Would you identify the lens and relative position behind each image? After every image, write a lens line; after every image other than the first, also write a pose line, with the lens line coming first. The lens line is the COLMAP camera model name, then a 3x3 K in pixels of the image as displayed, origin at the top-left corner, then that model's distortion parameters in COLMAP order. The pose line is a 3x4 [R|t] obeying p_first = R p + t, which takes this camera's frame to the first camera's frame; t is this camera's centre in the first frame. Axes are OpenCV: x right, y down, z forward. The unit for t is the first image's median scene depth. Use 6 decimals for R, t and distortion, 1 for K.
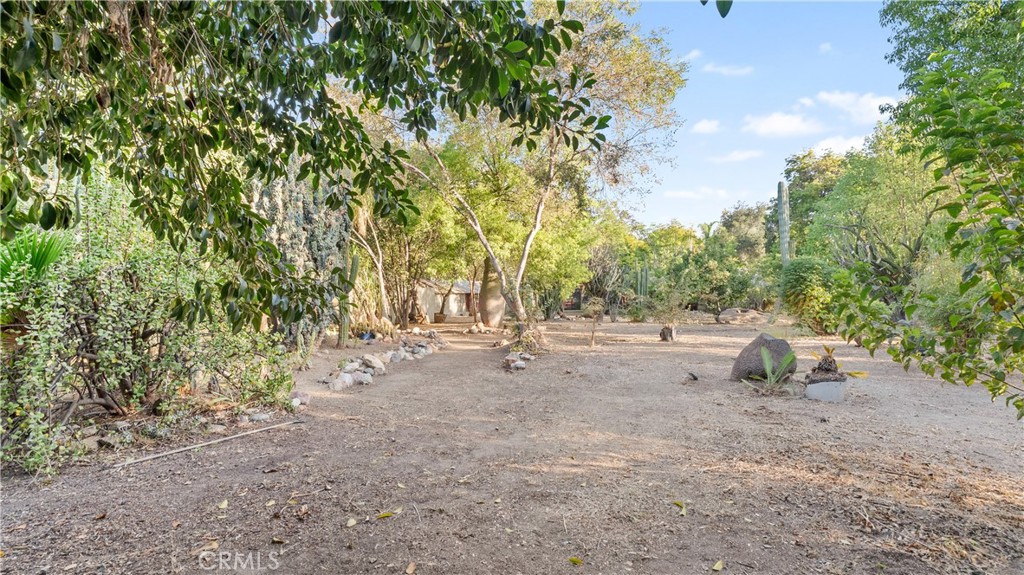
lens RADIAL K [[472.9, 0, 511.2], [0, 472.9, 290.2], [0, 0, 1]] dist [-0.002342, 0.001608]
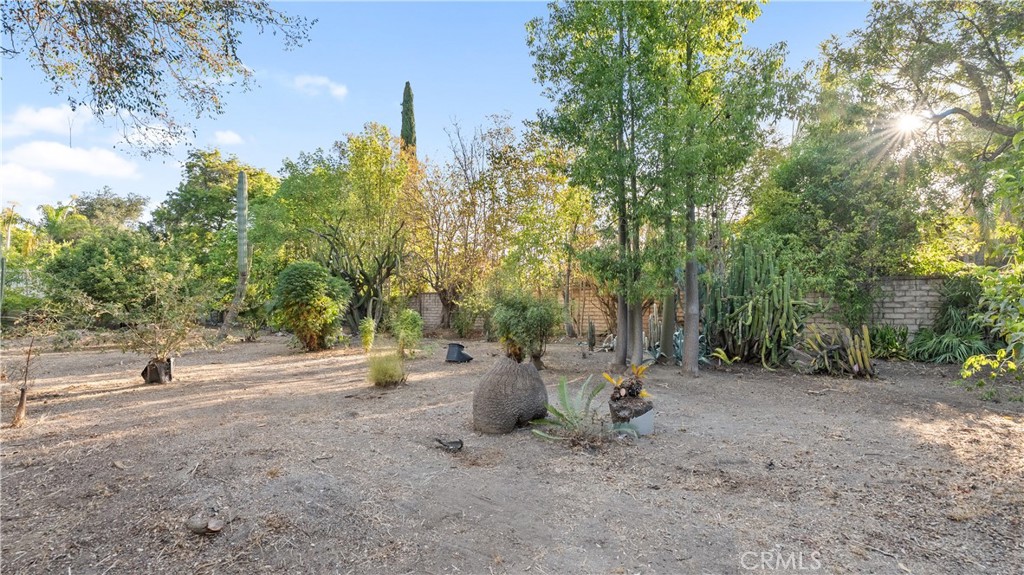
lens RADIAL K [[472.9, 0, 509.4], [0, 472.9, 287.1], [0, 0, 1]] dist [-0.002342, 0.001608]
pose [[0.345661, 0.043122, 0.937368, -0.055626], [-0.013436, 0.999069, -0.041006, 0.006336], [-0.938263, 0.001580, 0.345918, 0.321585]]
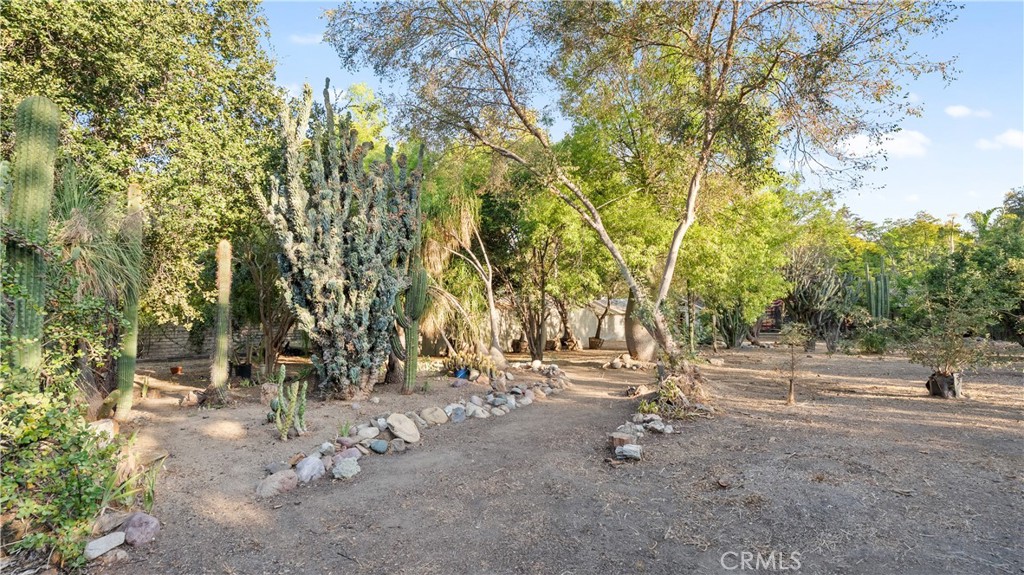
lens RADIAL K [[472.9, 0, 510.3], [0, 472.9, 287.3], [0, 0, 1]] dist [-0.002342, 0.001608]
pose [[0.926756, -0.032636, -0.374242, 0.050841], [0.014950, 0.998634, -0.050064, -0.003707], [0.375365, 0.040803, 0.925978, 0.218049]]
